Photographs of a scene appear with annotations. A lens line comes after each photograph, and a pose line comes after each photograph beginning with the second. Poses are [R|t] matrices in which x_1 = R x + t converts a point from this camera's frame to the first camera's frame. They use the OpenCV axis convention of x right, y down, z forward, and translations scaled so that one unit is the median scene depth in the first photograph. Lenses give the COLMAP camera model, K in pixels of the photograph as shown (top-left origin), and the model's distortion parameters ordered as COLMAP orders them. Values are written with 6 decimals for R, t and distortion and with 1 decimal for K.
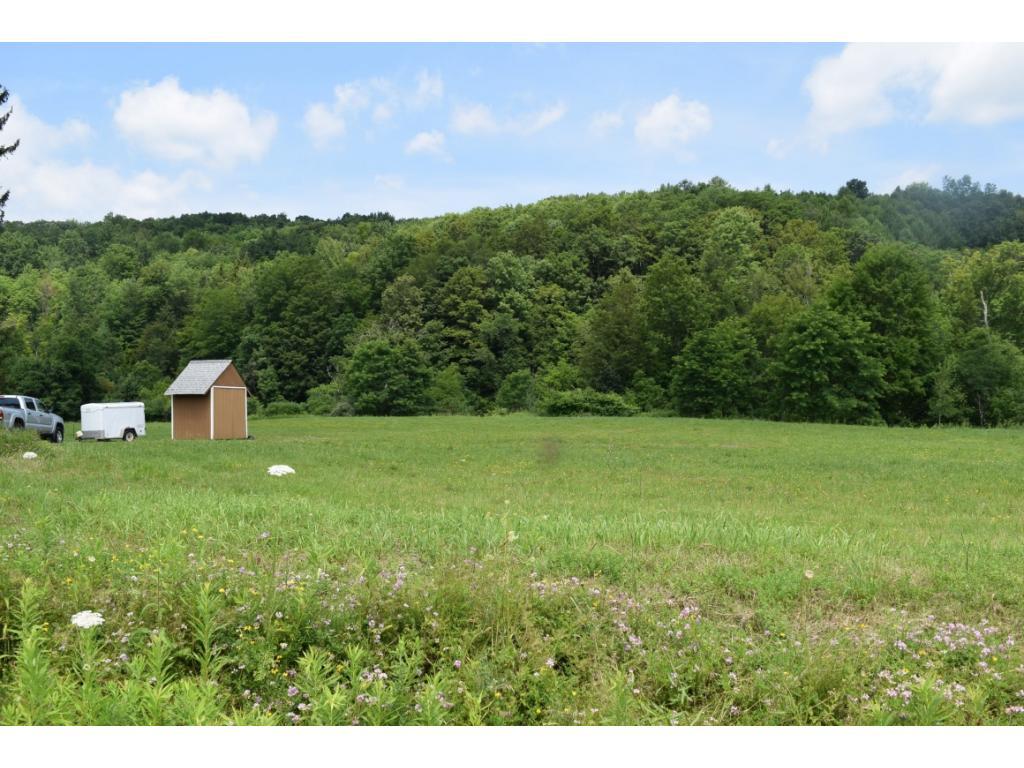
lens RADIAL K [[810.4, 0, 508.9], [0, 810.4, 385.2], [0, 0, 1]] dist [-0.097165, 0.021701]
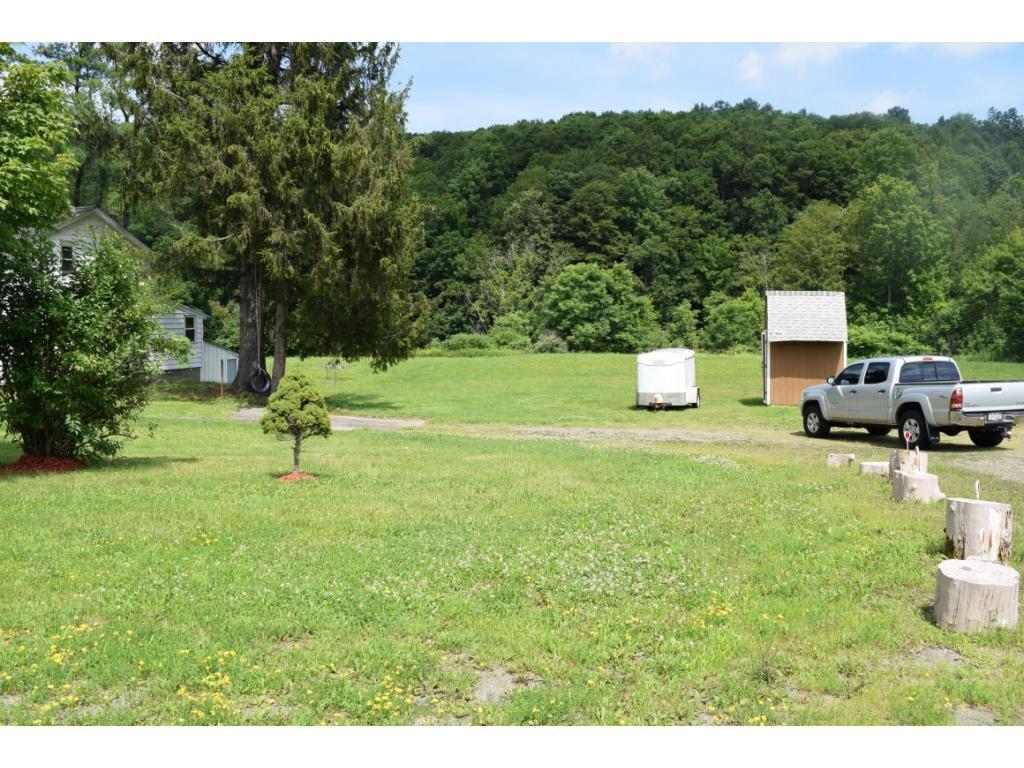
lens RADIAL K [[810.4, 0, 516.0], [0, 810.4, 386.5], [0, 0, 1]] dist [-0.097165, 0.021701]
pose [[0.996978, 0.007879, 0.077279, -0.210790], [-0.015150, 0.995461, 0.093958, -0.003616], [-0.076188, -0.094845, 0.992572, 0.098920]]
